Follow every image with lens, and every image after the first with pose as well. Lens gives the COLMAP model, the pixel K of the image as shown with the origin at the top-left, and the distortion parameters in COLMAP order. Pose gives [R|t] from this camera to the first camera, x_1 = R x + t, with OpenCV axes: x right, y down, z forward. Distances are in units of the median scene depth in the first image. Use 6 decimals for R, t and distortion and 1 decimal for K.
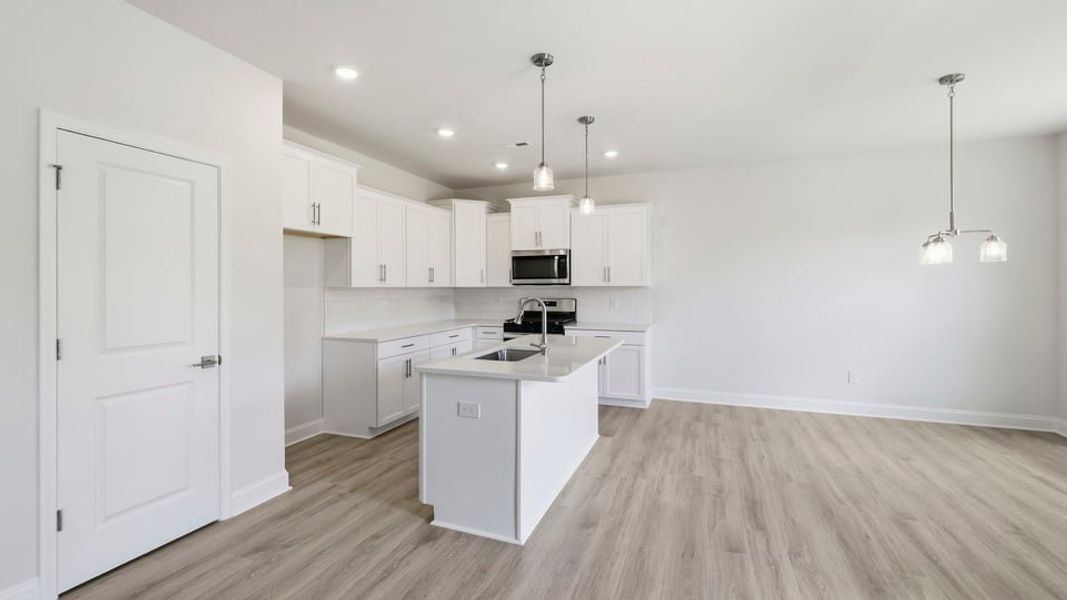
lens RADIAL K [[461.2, 0, 529.6], [0, 461.2, 289.9], [0, 0, 1]] dist [-0.001872, -0.000336]
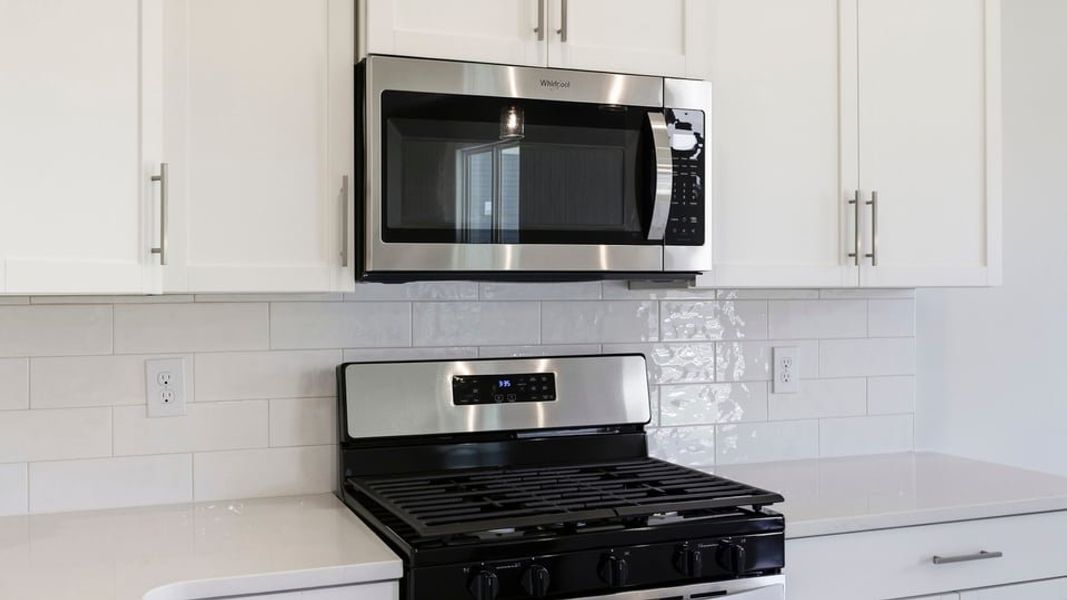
lens RADIAL K [[1138.9, 0, 533.7], [0, 1138.9, 296.8], [0, 0, 1]] dist [0.000091, 0.000000]
pose [[0.735355, -0.006573, 0.677650, -0.278673], [0.006753, 0.999974, 0.002371, -0.006348], [-0.677648, 0.002832, 0.735381, 0.758253]]
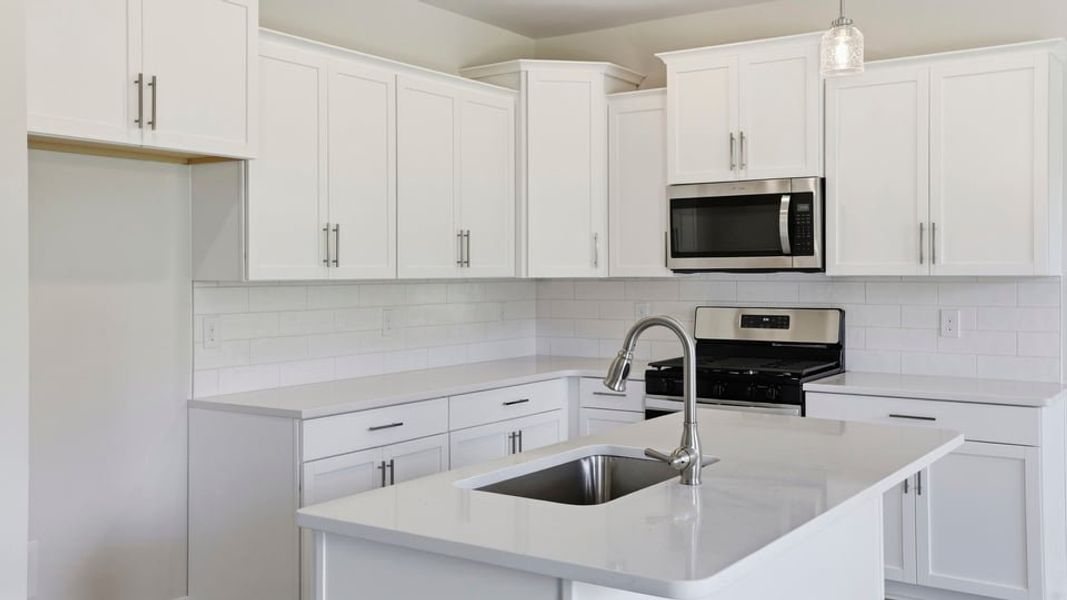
lens RADIAL K [[1011.9, 0, 528.0], [0, 1011.9, 273.5], [0, 0, 1]] dist [0.009781, 0.000000]
pose [[0.969213, -0.001786, -0.246219, 0.061550], [0.000405, 0.999984, -0.005658, -0.005591], [0.246225, 0.005384, 0.969198, 0.156115]]
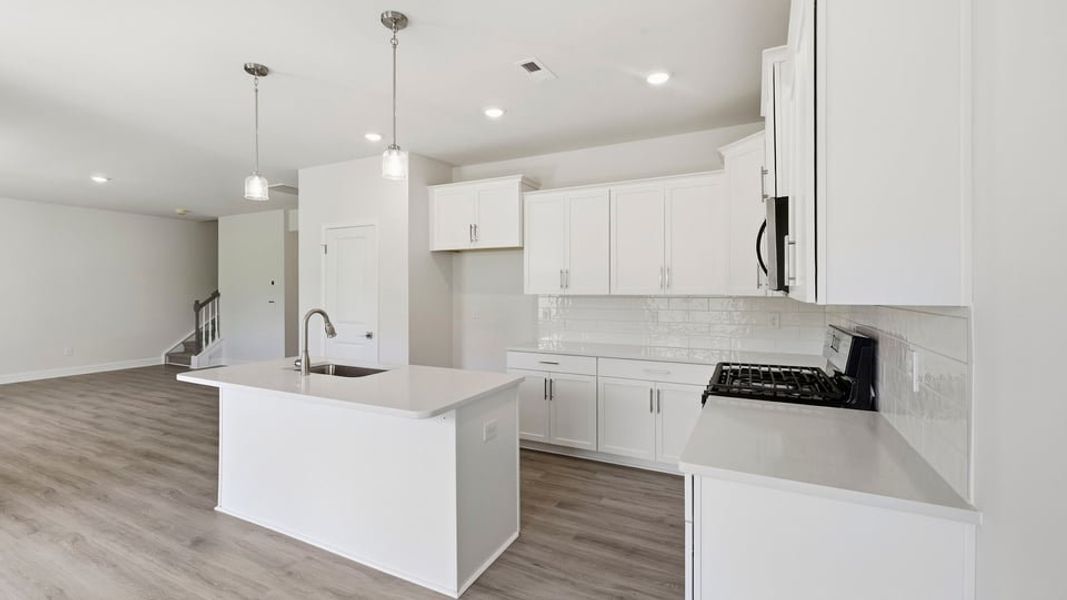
lens RADIAL K [[461.2, 0, 531.4], [0, 461.2, 299.4], [0, 0, 1]] dist [-0.001872, -0.000336]
pose [[-0.102353, 0.022832, -0.994486, 0.509653], [-0.004761, 0.999714, 0.023442, -0.015204], [0.994737, 0.007134, -0.102215, 0.907839]]
